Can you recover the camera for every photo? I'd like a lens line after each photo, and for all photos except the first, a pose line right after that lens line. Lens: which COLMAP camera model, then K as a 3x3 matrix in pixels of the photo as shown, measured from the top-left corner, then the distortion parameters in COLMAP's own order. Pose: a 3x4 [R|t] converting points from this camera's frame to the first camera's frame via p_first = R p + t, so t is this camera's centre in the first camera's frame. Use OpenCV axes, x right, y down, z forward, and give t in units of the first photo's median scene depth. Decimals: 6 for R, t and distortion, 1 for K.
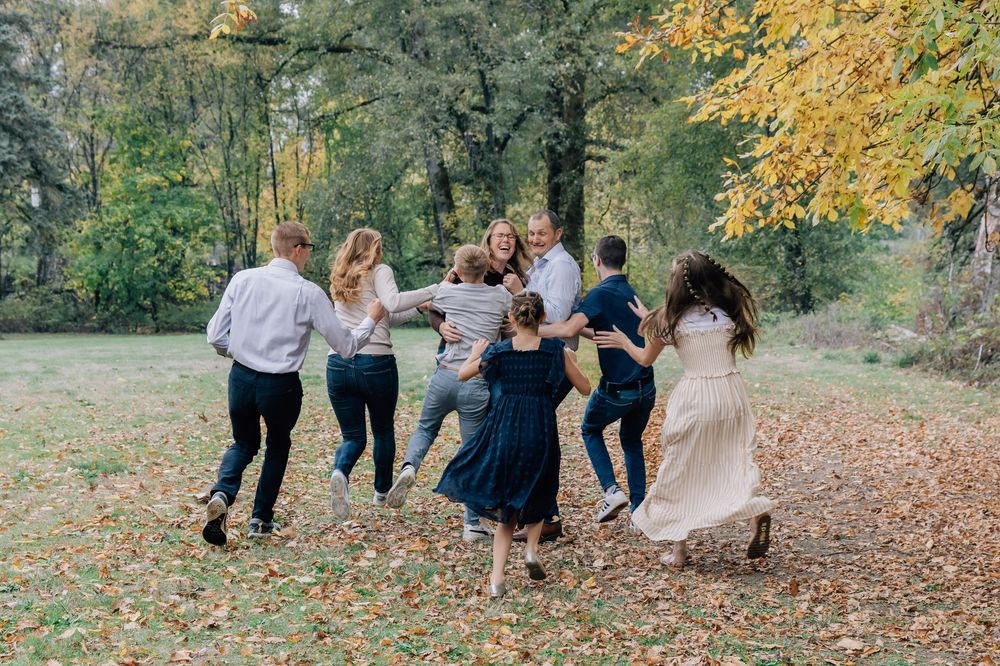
lens RADIAL K [[2171.1, 0, 500.0], [0, 2171.1, 332.4], [0, 0, 1]] dist [-0.031881, 0.000000]
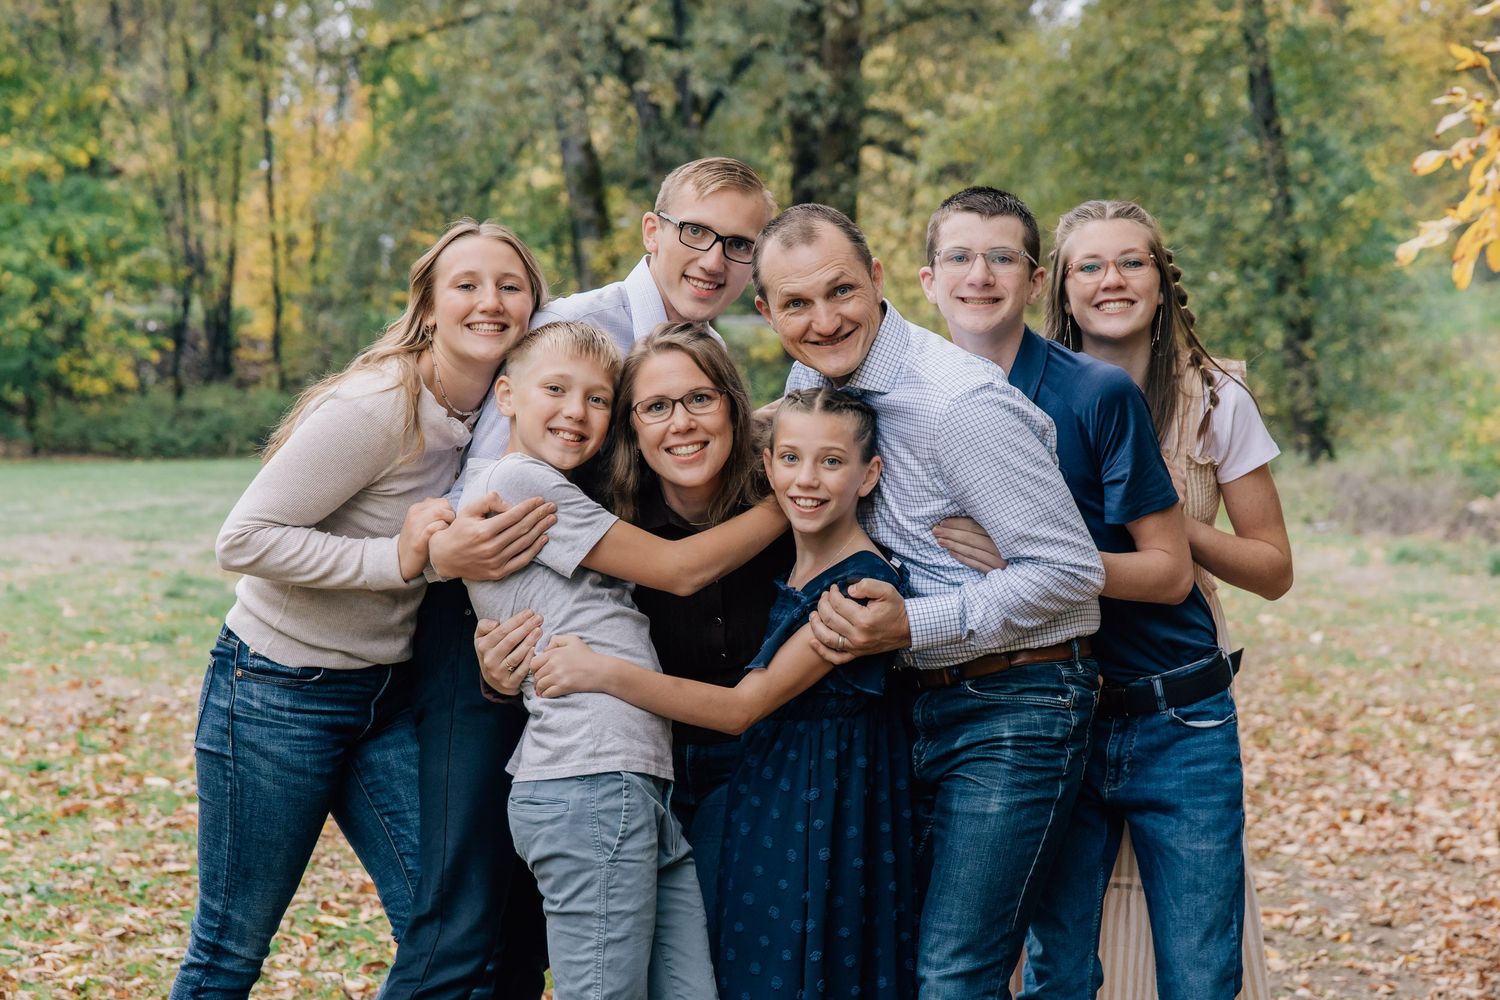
lens RADIAL K [[3024.0, 0, 749.8], [0, 3024.0, 500.8], [0, 0, 1]] dist [-0.012904, 0.000000]
pose [[0.999202, 0.023944, 0.031980, -0.009402], [-0.024627, 0.999473, 0.021137, -0.008509], [-0.031457, -0.021908, 0.999265, 0.268504]]
